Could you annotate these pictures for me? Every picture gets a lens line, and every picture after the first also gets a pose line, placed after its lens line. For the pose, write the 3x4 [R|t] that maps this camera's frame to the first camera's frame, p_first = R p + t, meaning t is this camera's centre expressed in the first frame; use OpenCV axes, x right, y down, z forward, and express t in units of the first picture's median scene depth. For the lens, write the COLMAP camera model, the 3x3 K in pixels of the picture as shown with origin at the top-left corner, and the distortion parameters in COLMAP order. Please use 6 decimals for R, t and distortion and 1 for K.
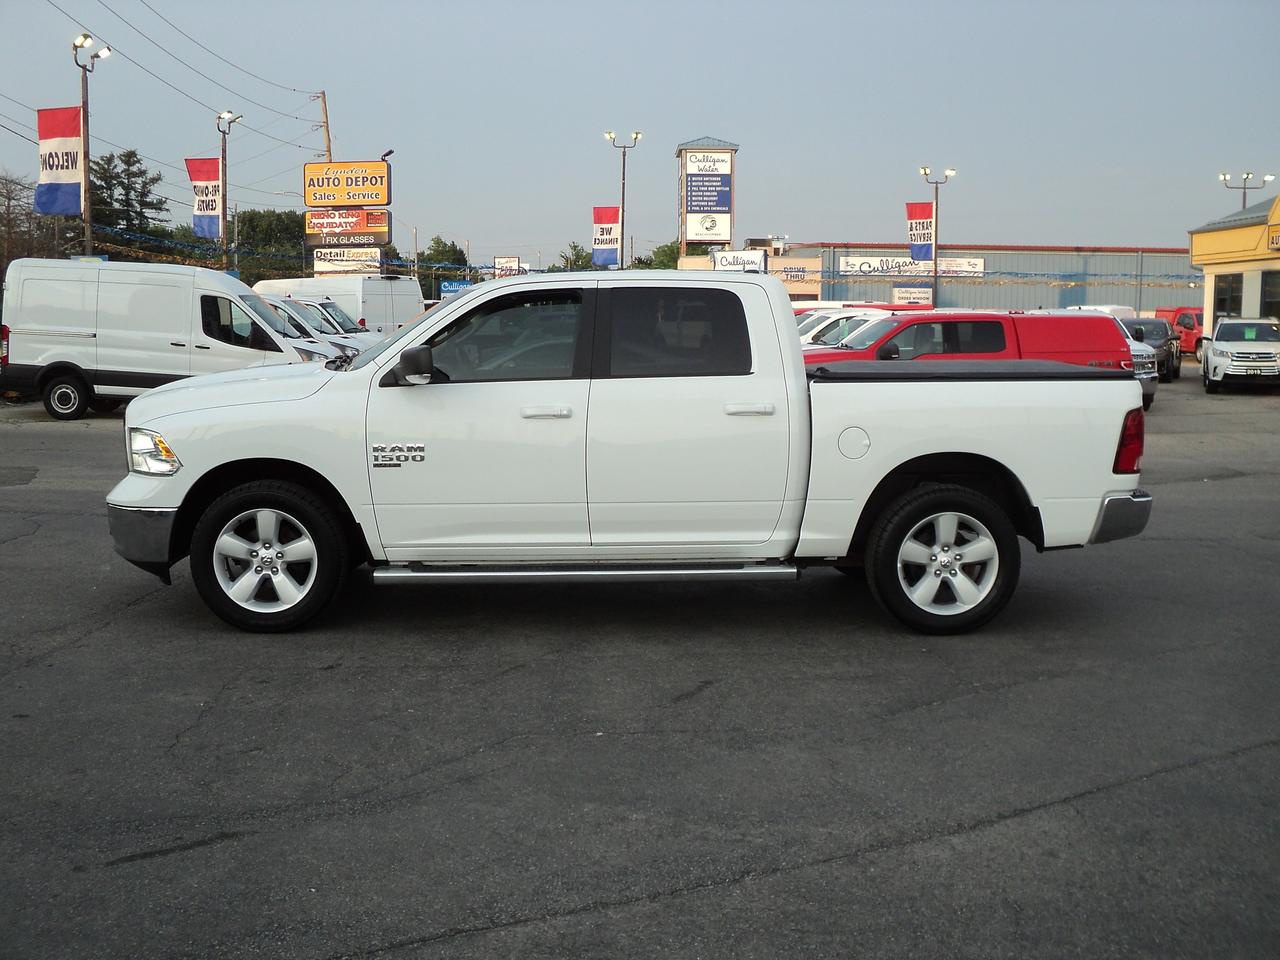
lens RADIAL K [[1324.3, 0, 615.8], [0, 1324.3, 485.1], [0, 0, 1]] dist [-0.199882, 0.209393]
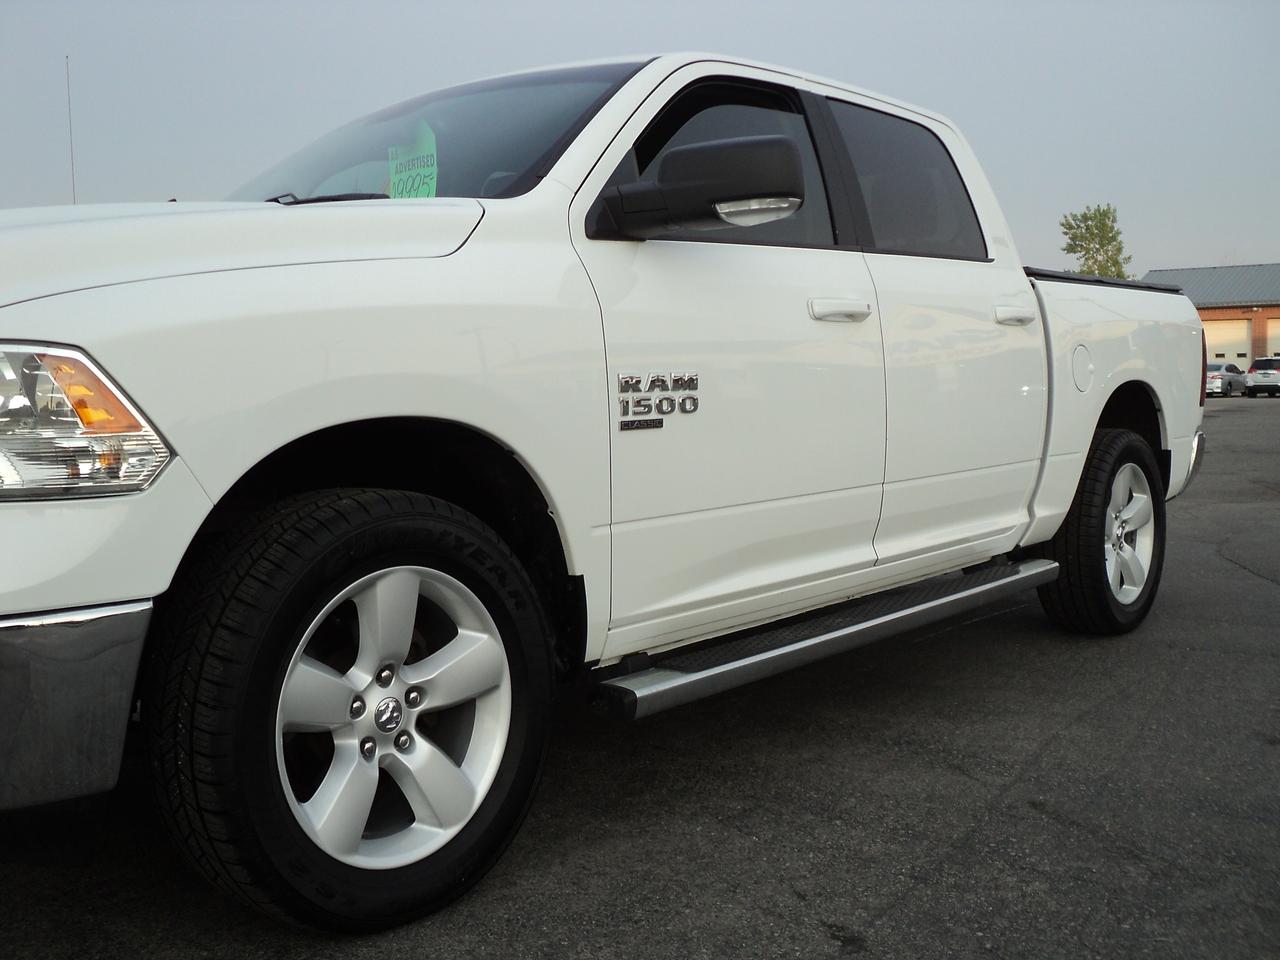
lens RADIAL K [[1324.3, 0, 615.8], [0, 1324.3, 485.1], [0, 0, 1]] dist [-0.199882, 0.209393]
pose [[0.686209, -0.071316, 0.723900, -0.474550], [0.108098, 0.994130, -0.004531, 0.004772], [-0.719327, 0.081361, 0.689890, 0.715344]]
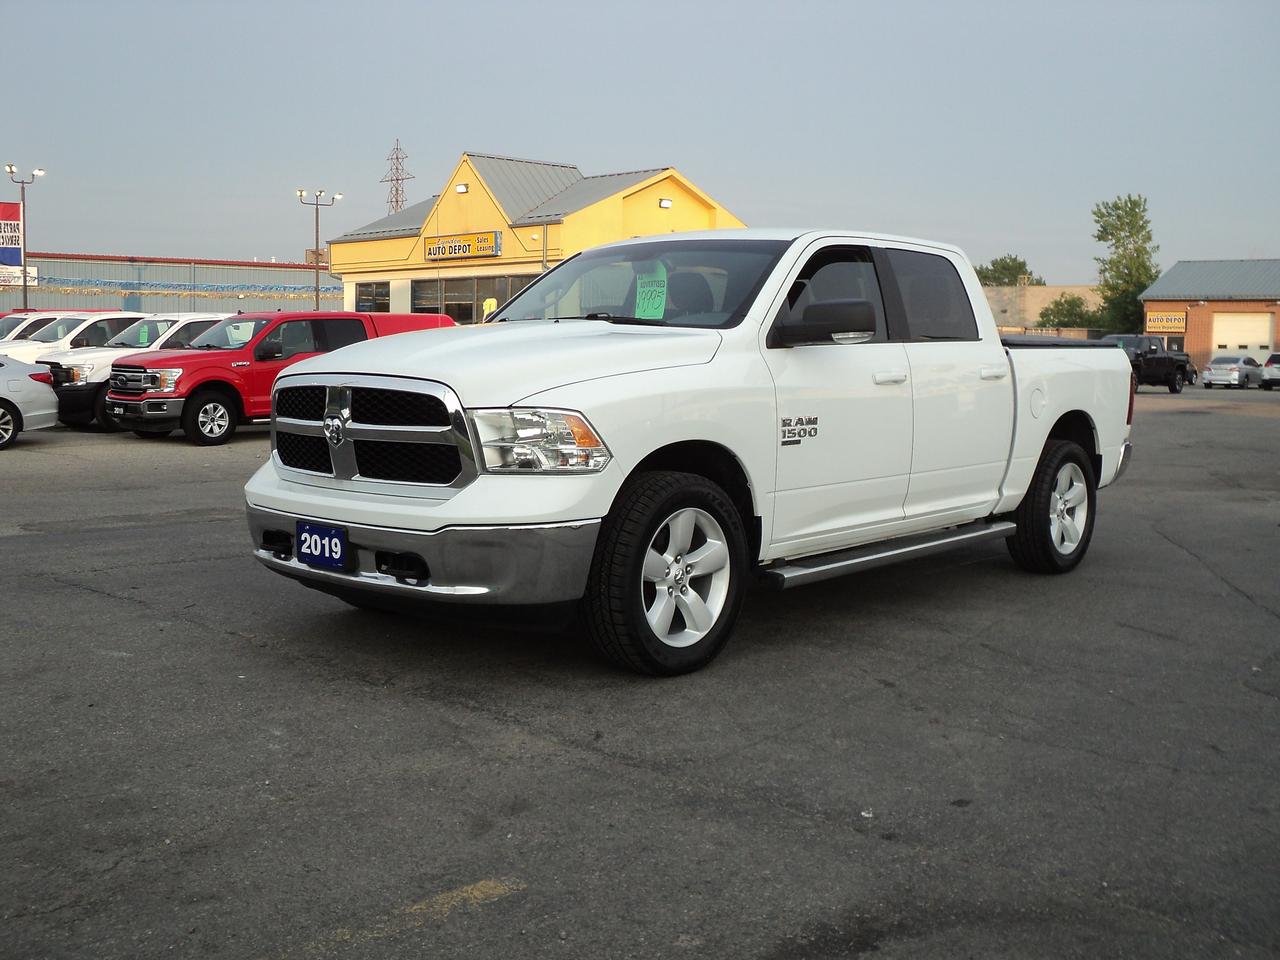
lens RADIAL K [[1324.3, 0, 615.8], [0, 1324.3, 485.1], [0, 0, 1]] dist [-0.199882, 0.209393]
pose [[0.702226, -0.067575, 0.708740, -0.830952], [0.076951, 0.996858, 0.018802, -0.012263], [-0.707783, 0.041335, 0.705219, 0.490309]]
